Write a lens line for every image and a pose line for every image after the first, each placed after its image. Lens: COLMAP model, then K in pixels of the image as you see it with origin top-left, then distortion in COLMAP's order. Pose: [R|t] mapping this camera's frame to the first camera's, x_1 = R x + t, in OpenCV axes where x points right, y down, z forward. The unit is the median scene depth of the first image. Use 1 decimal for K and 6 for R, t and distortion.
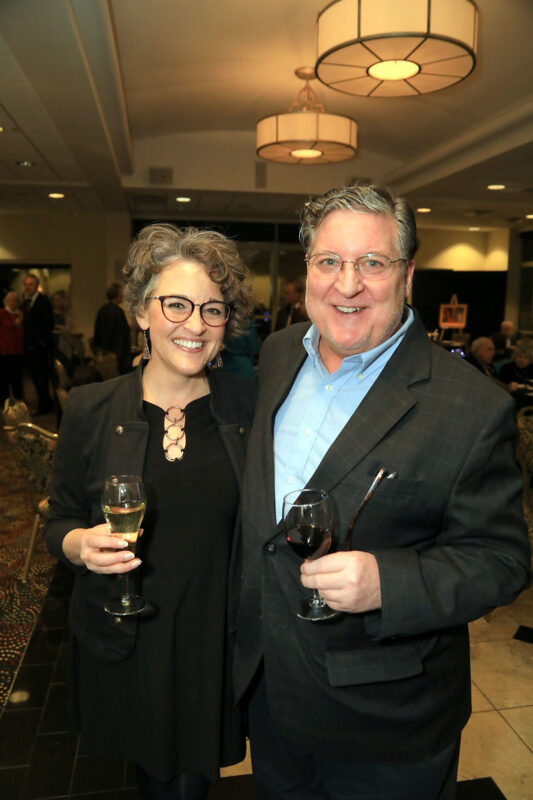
lens RADIAL K [[657.7, 0, 264.8], [0, 657.7, 398.0], [0, 0, 1]] dist [-0.070653, 0.085555]
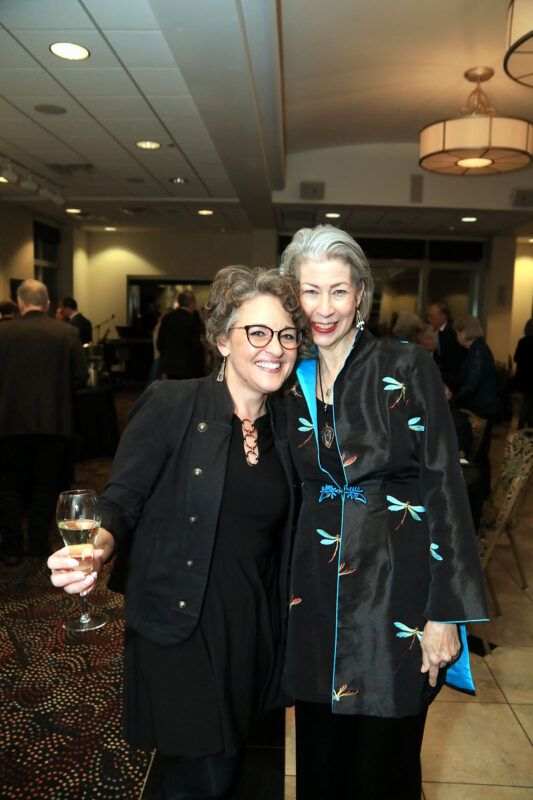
lens RADIAL K [[657.7, 0, 265.4], [0, 657.7, 405.5], [0, 0, 1]] dist [-0.070653, 0.085555]
pose [[0.979264, 0.042995, -0.197974, -0.028224], [-0.045948, 0.998890, -0.010343, -0.012295], [0.197310, 0.019225, 0.980153, 0.057067]]
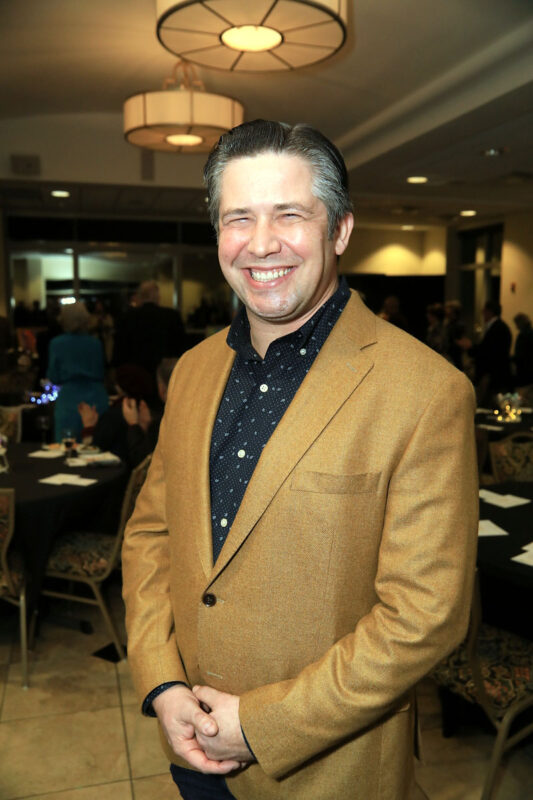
lens RADIAL K [[745.1, 0, 268.2], [0, 745.1, 404.5], [0, 0, 1]] dist [0.016251, 0.000000]
pose [[0.995710, -0.021236, 0.090061, 0.077638], [0.023112, 0.999536, -0.019848, -0.009050], [-0.089597, 0.021844, 0.995738, 0.031025]]
